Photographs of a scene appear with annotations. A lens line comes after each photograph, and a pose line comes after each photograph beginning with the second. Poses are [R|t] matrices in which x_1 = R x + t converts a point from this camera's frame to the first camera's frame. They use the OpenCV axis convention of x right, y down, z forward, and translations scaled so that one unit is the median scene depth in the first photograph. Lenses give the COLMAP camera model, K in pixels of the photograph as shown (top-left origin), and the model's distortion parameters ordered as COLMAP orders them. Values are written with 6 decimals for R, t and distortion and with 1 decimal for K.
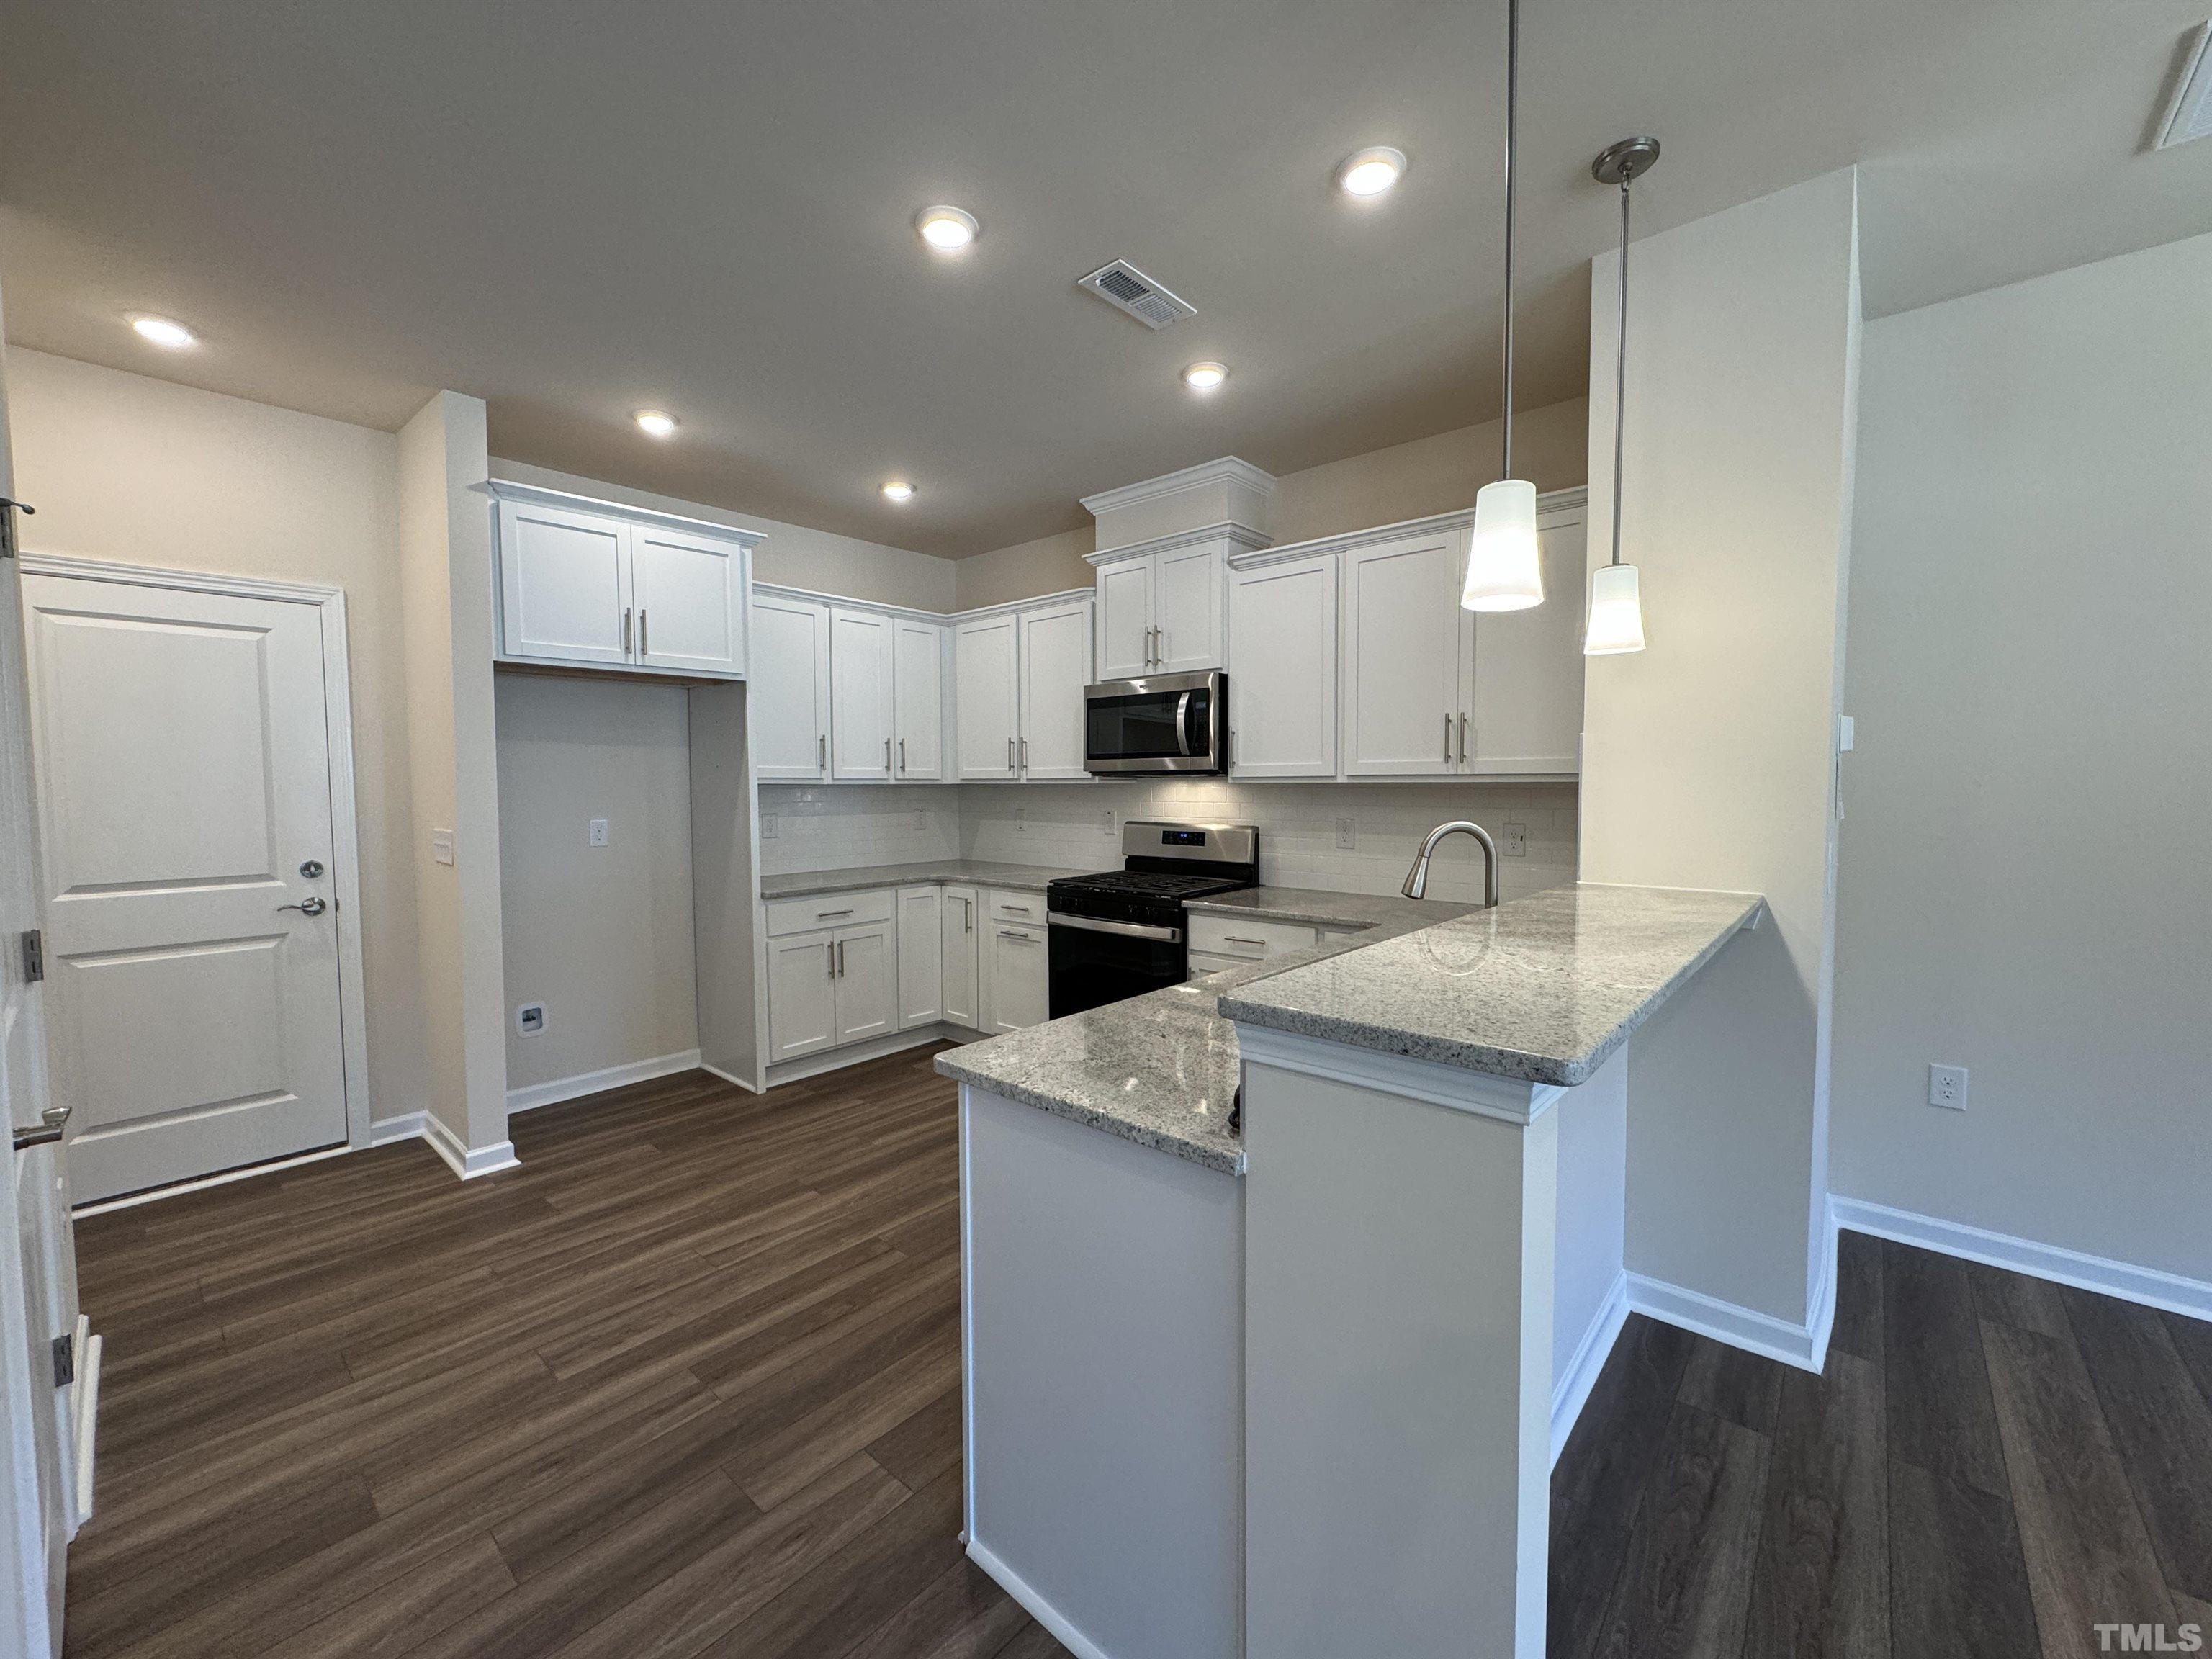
lens RADIAL K [[880.1, 0, 1108.6], [0, 880.1, 825.6], [0, 0, 1]] dist [-0.001605, 0.000446]
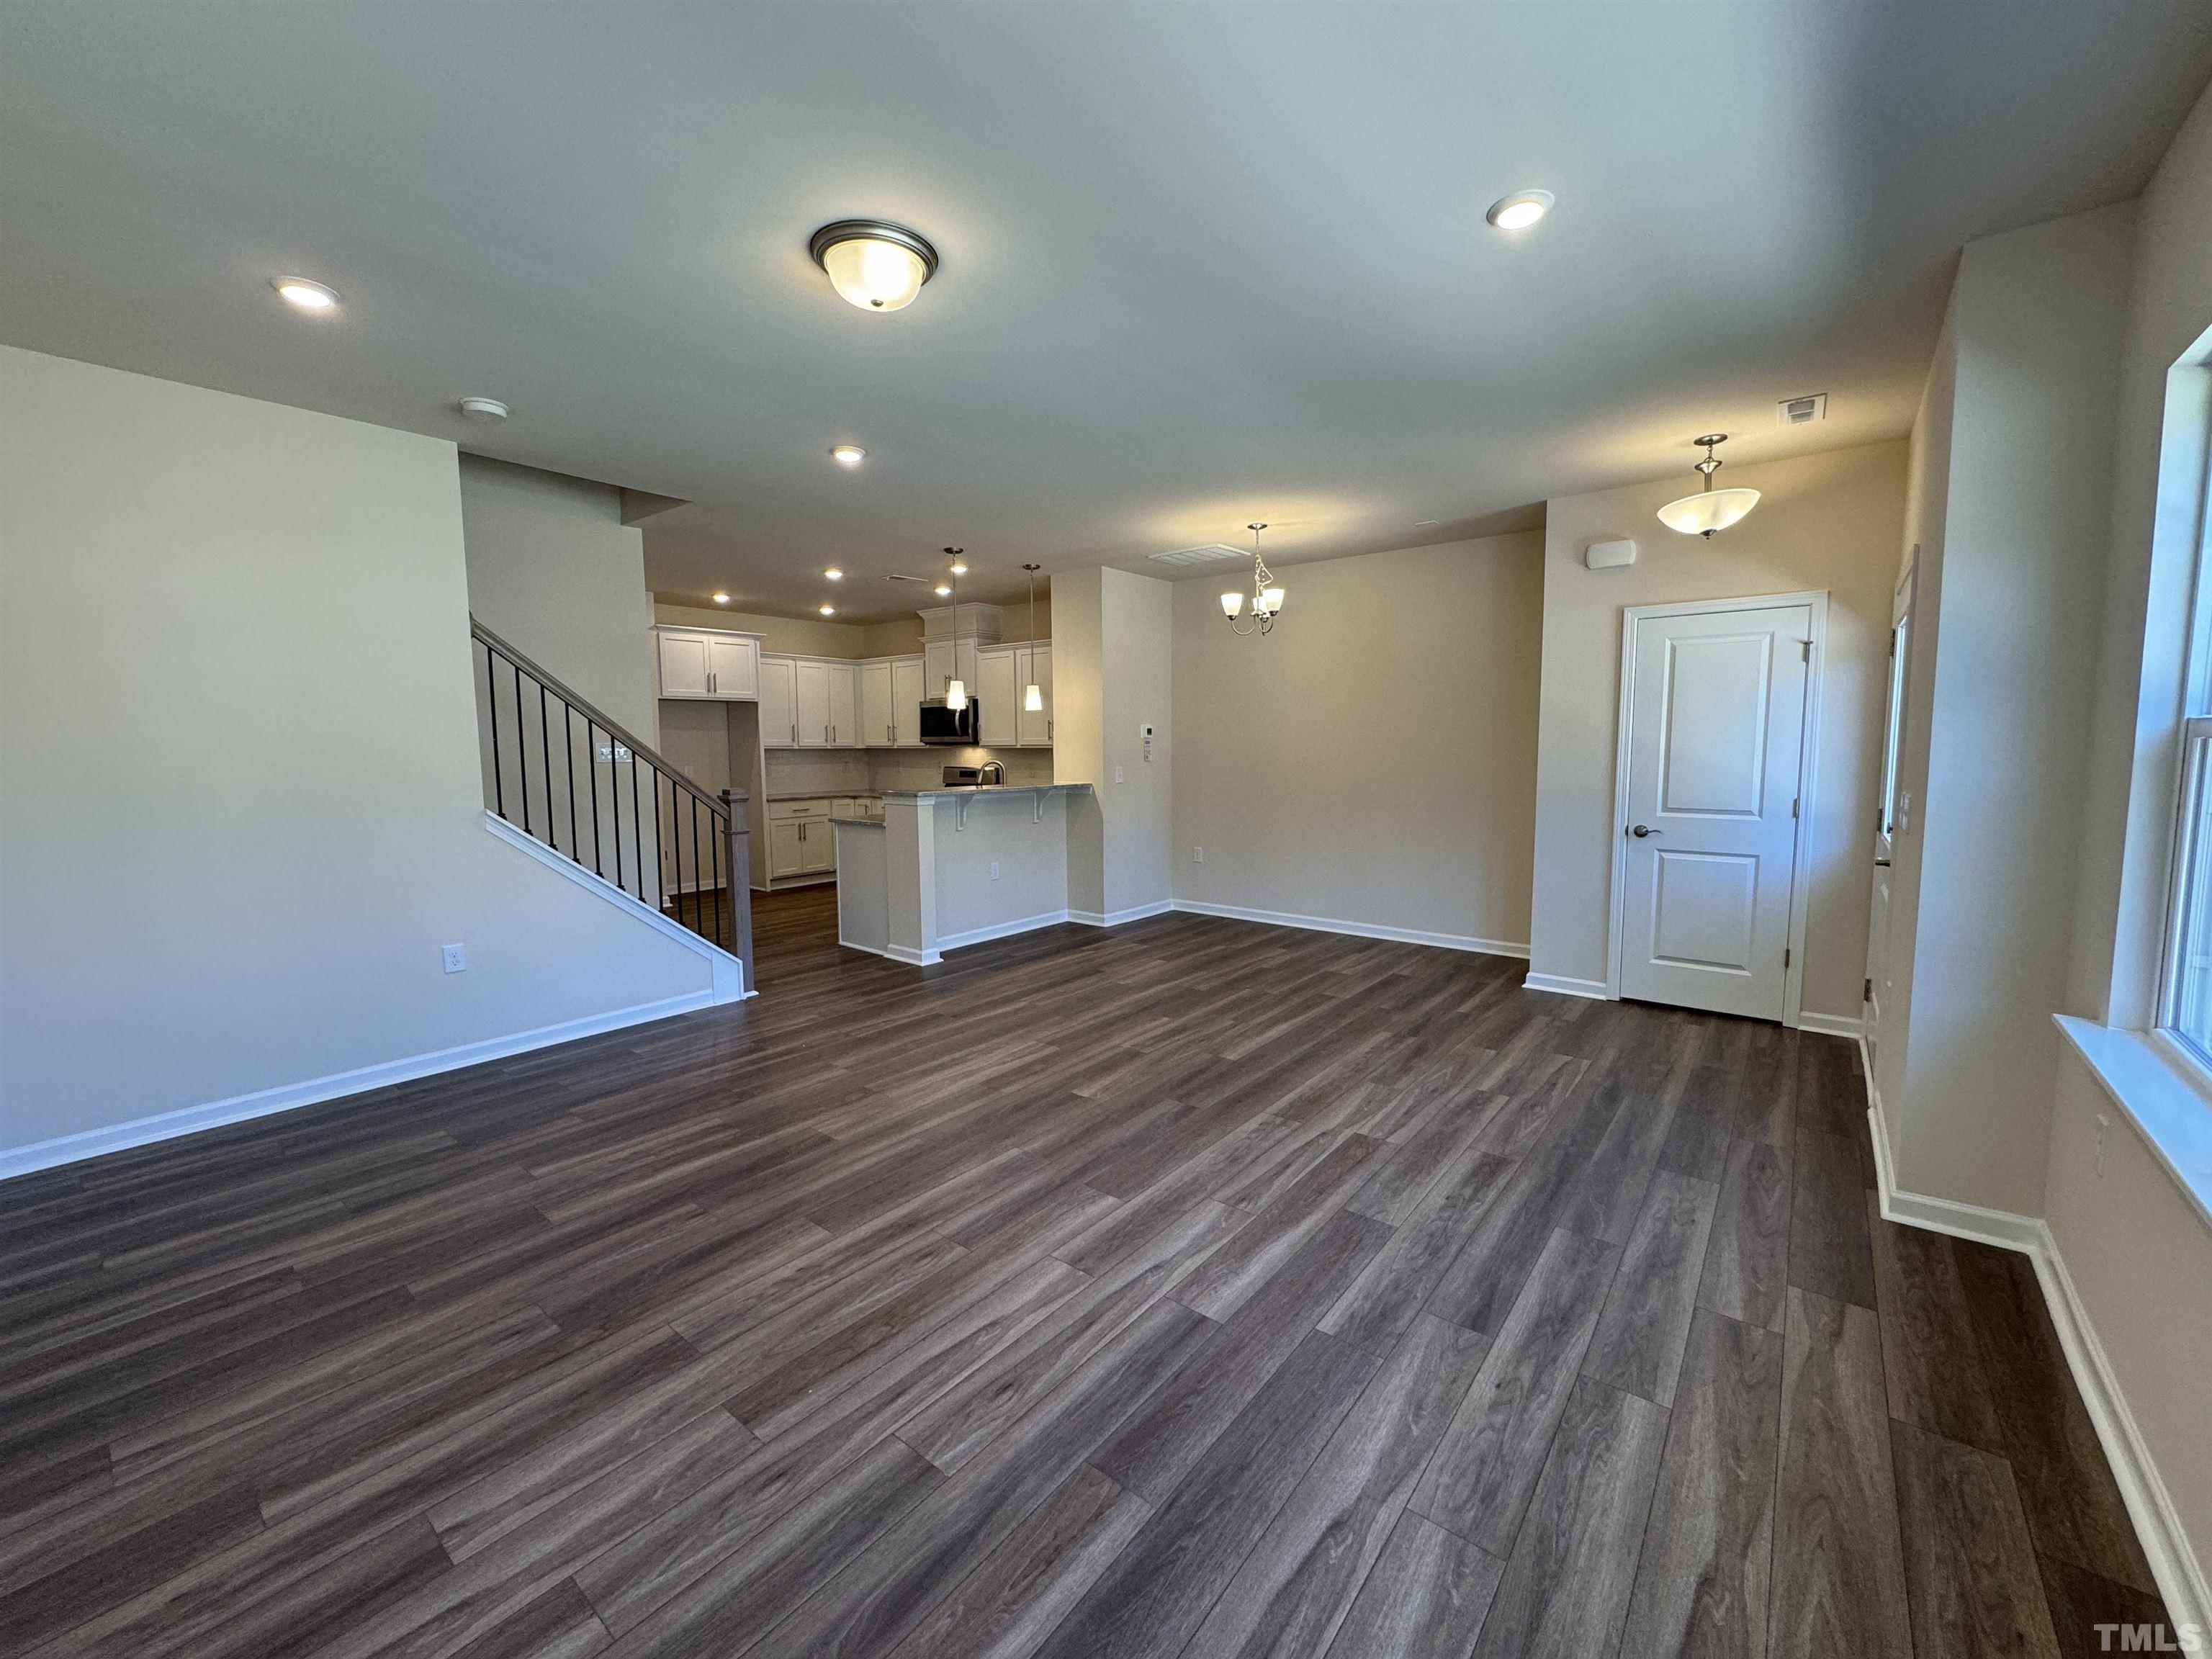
lens RADIAL K [[880.1, 0, 1112.2], [0, 880.1, 835.8], [0, 0, 1]] dist [-0.001605, 0.000446]
pose [[0.999190, -0.005911, 0.039810, 0.412545], [0.003740, 0.998513, 0.054389, 0.057530], [-0.040072, -0.054196, 0.997726, -1.344799]]
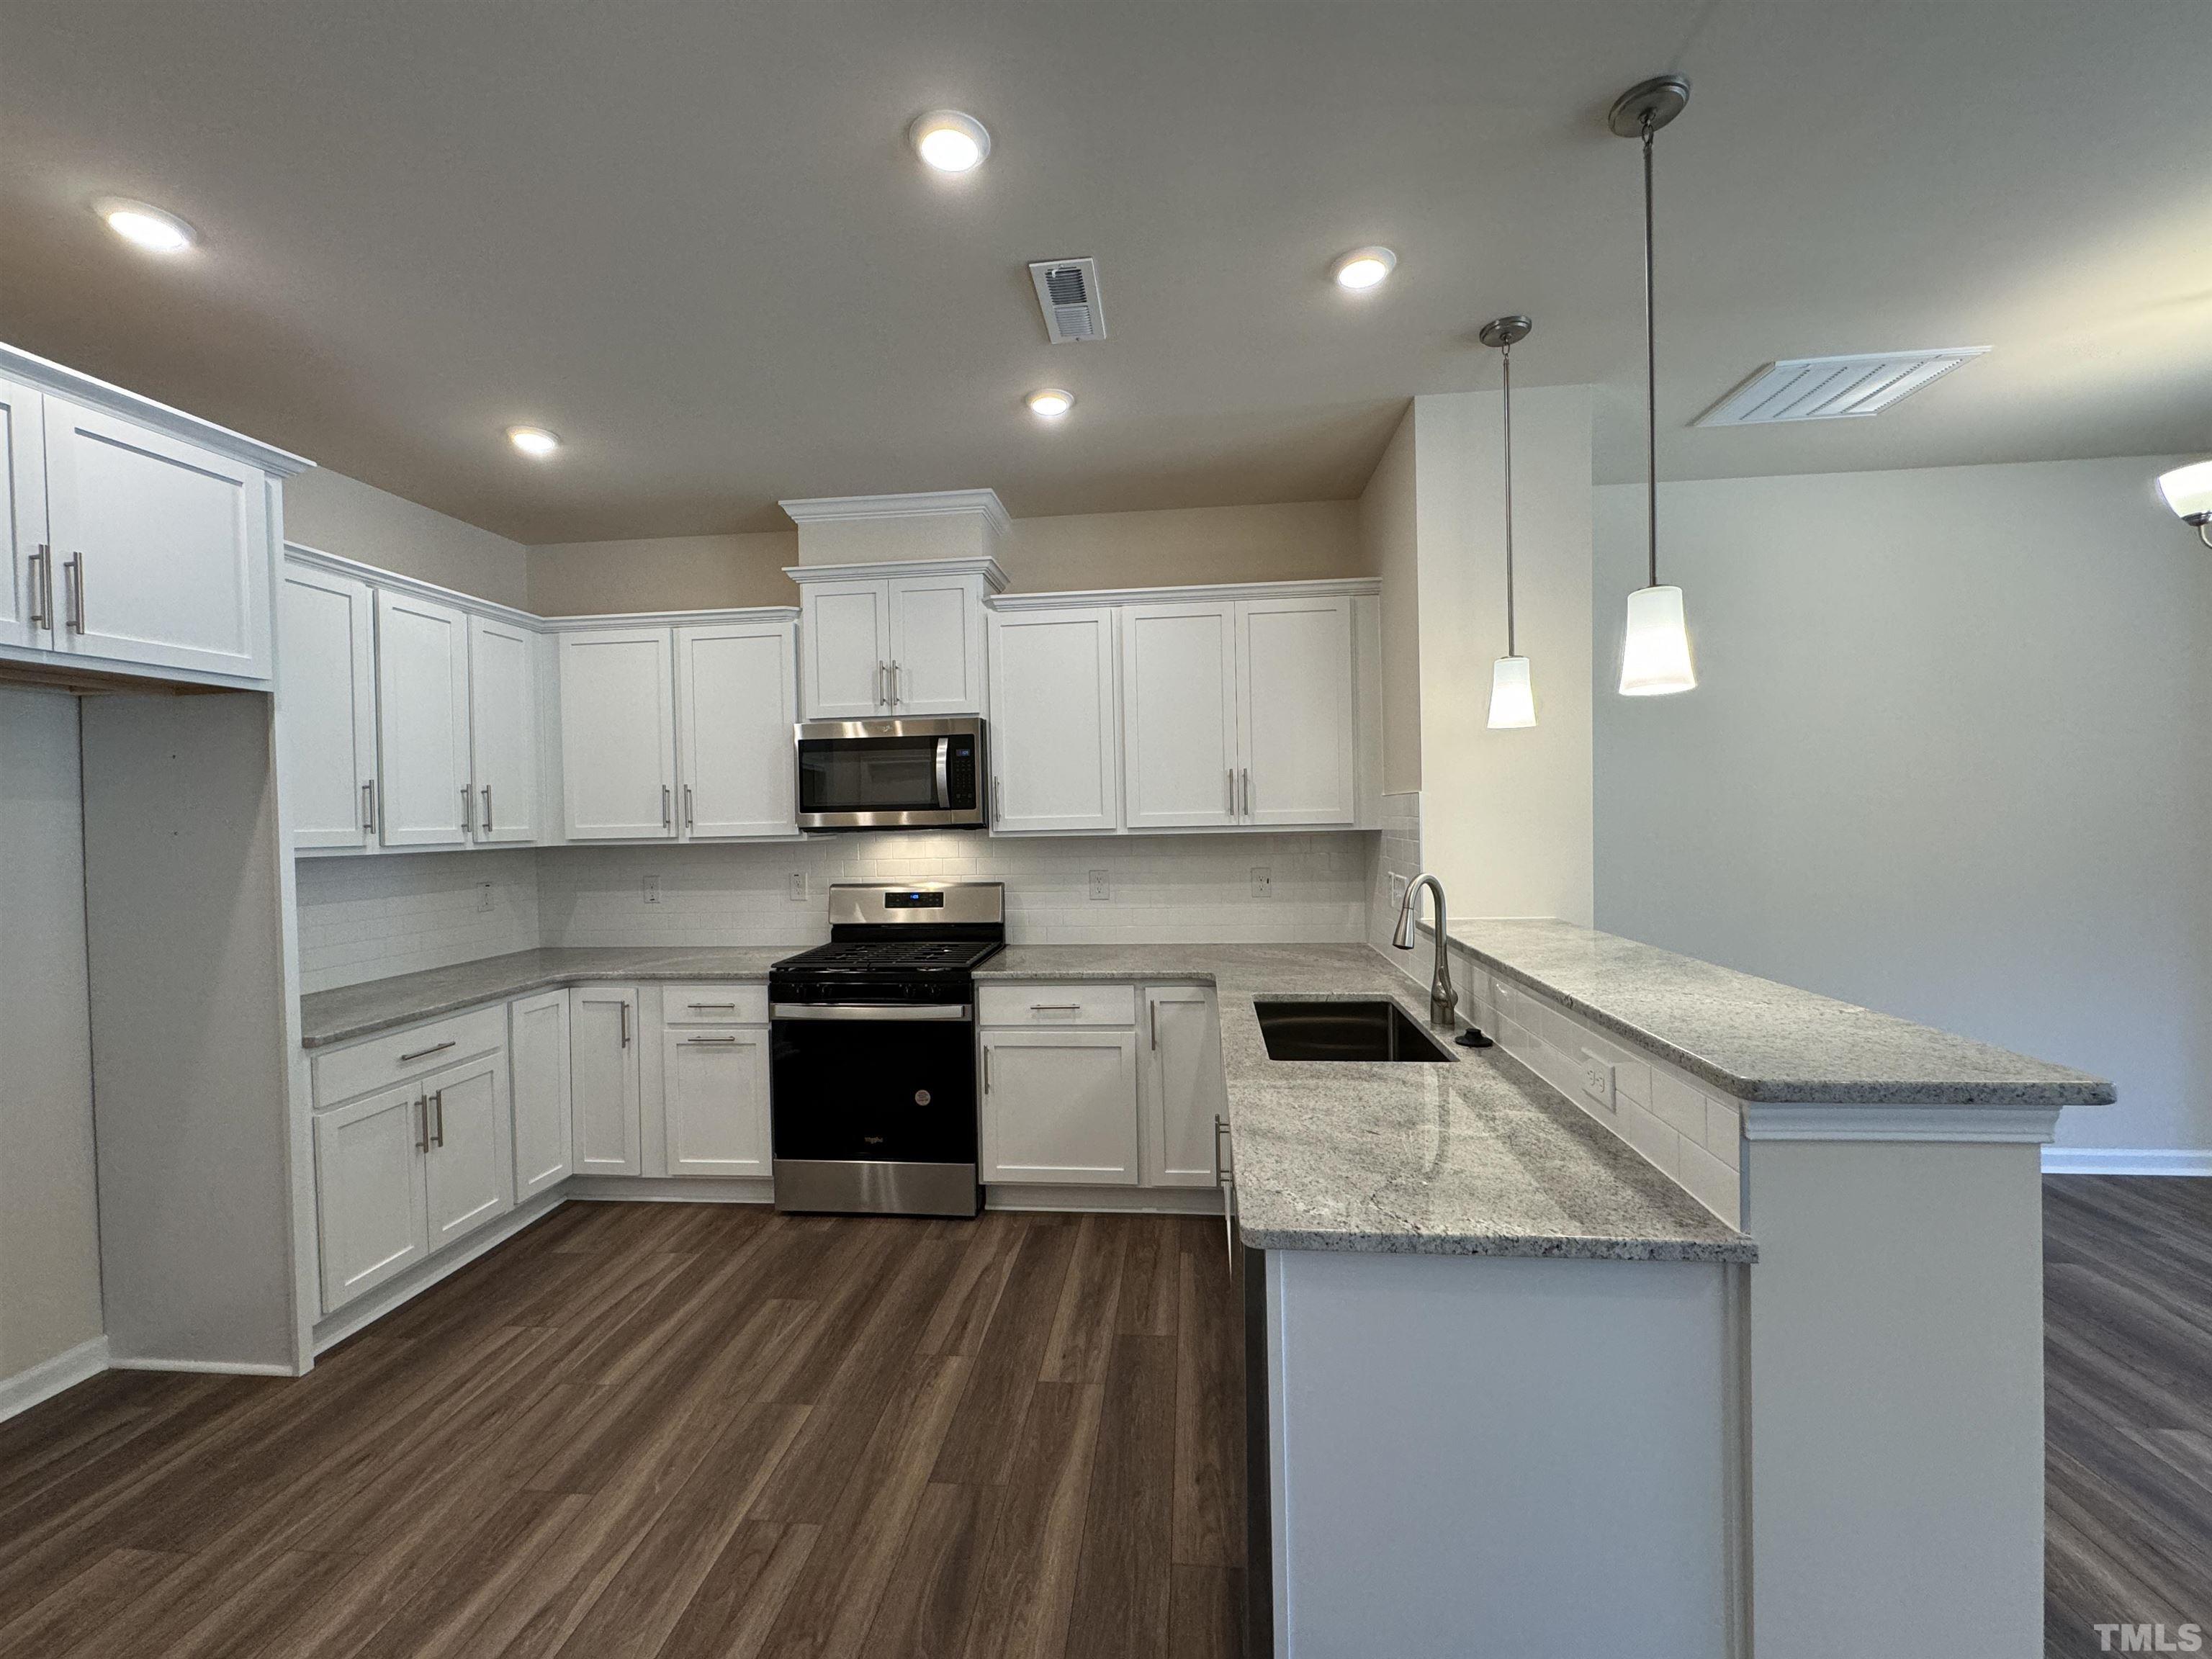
lens RADIAL K [[880.1, 0, 1107.0], [0, 880.1, 825.4], [0, 0, 1]] dist [-0.001605, 0.000446]
pose [[0.815484, -0.020219, 0.578426, -0.321270], [0.047024, 0.998400, -0.031398, -0.028665], [-0.576866, 0.052804, 0.815130, 0.192118]]
